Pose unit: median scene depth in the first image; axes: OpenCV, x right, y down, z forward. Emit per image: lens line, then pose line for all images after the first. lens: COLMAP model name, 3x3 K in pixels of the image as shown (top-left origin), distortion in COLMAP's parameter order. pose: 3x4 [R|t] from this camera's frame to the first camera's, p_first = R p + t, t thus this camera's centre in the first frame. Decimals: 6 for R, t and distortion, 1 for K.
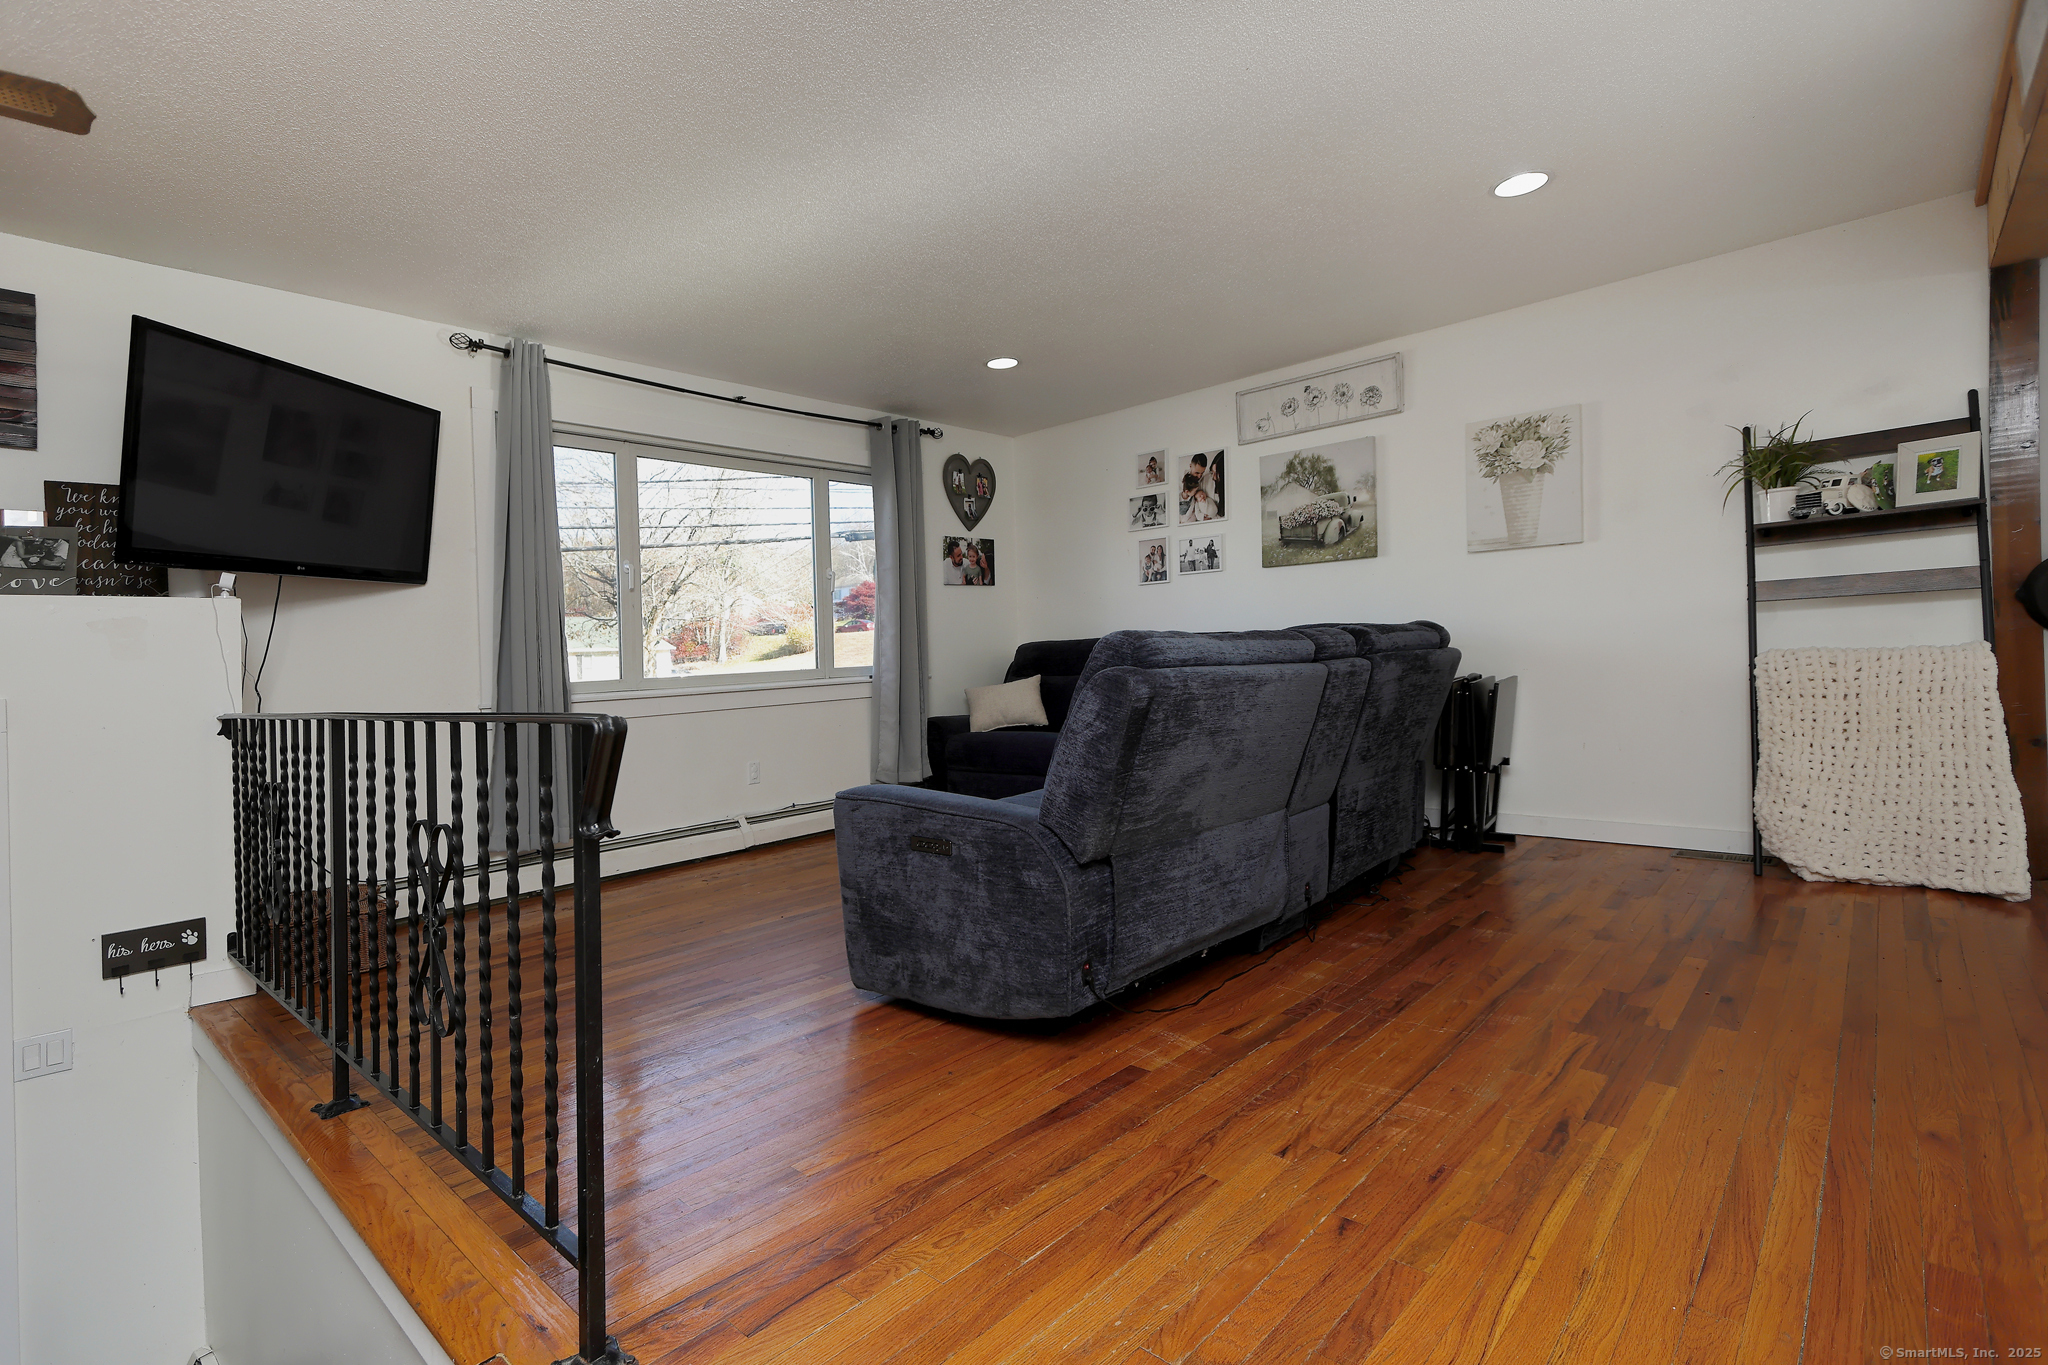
lens RADIAL K [[939.2, 0, 1024.1], [0, 939.2, 675.3], [0, 0, 1]] dist [-0.014623, 0.000147]
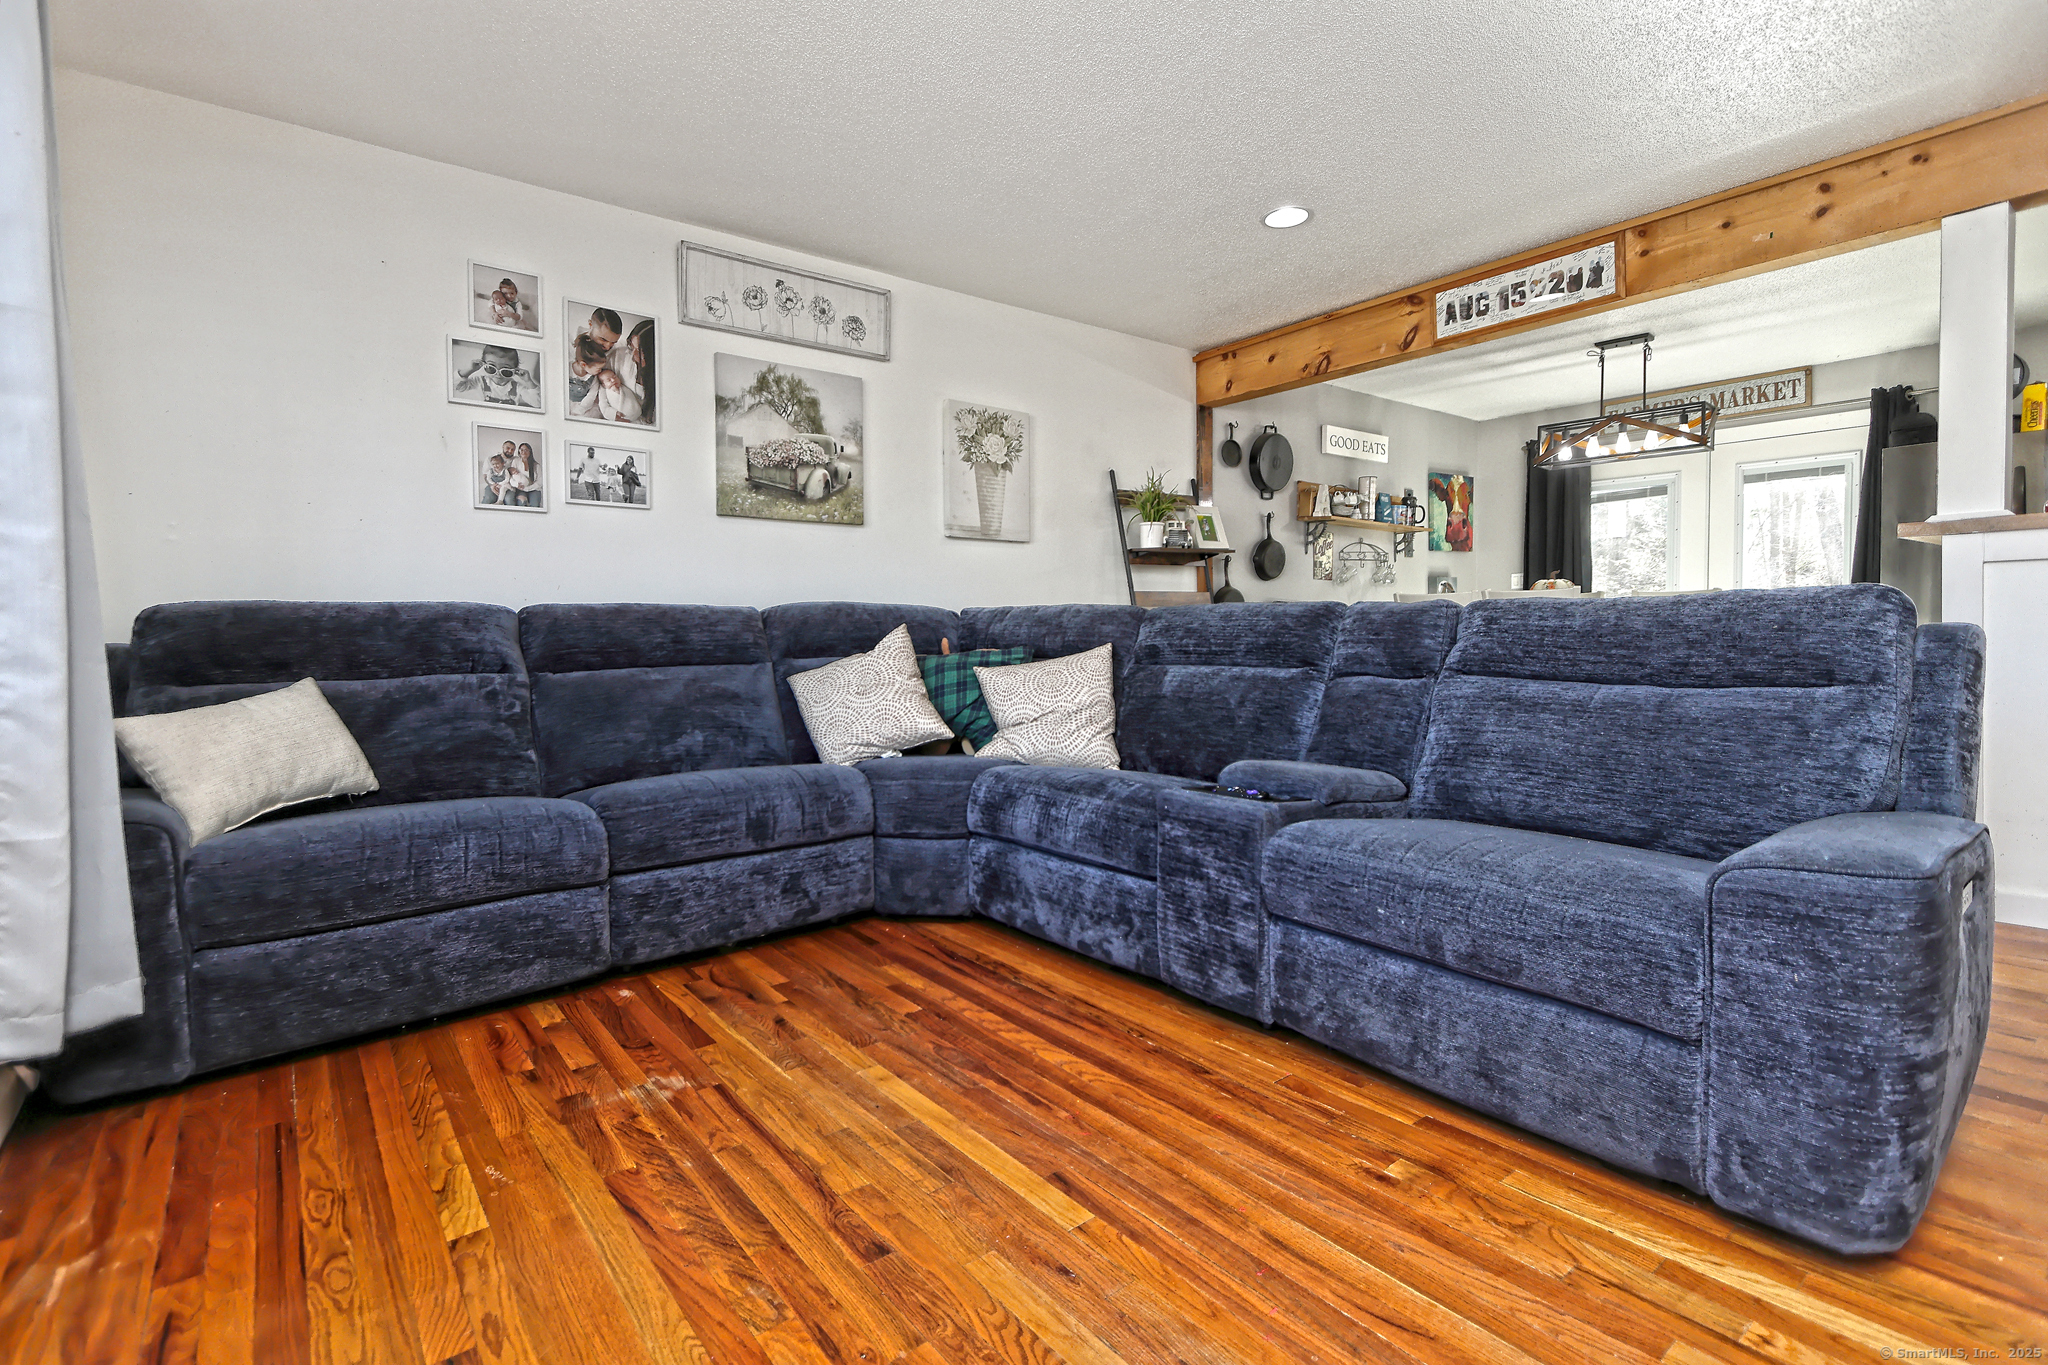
lens RADIAL K [[939.2, 0, 1024.8], [0, 939.2, 662.2], [0, 0, 1]] dist [-0.014623, 0.000147]
pose [[0.166193, -0.005765, 0.986076, -0.391515], [0.015793, 0.999870, 0.003184, -0.006570], [-0.985967, 0.015044, 0.166262, 0.685767]]
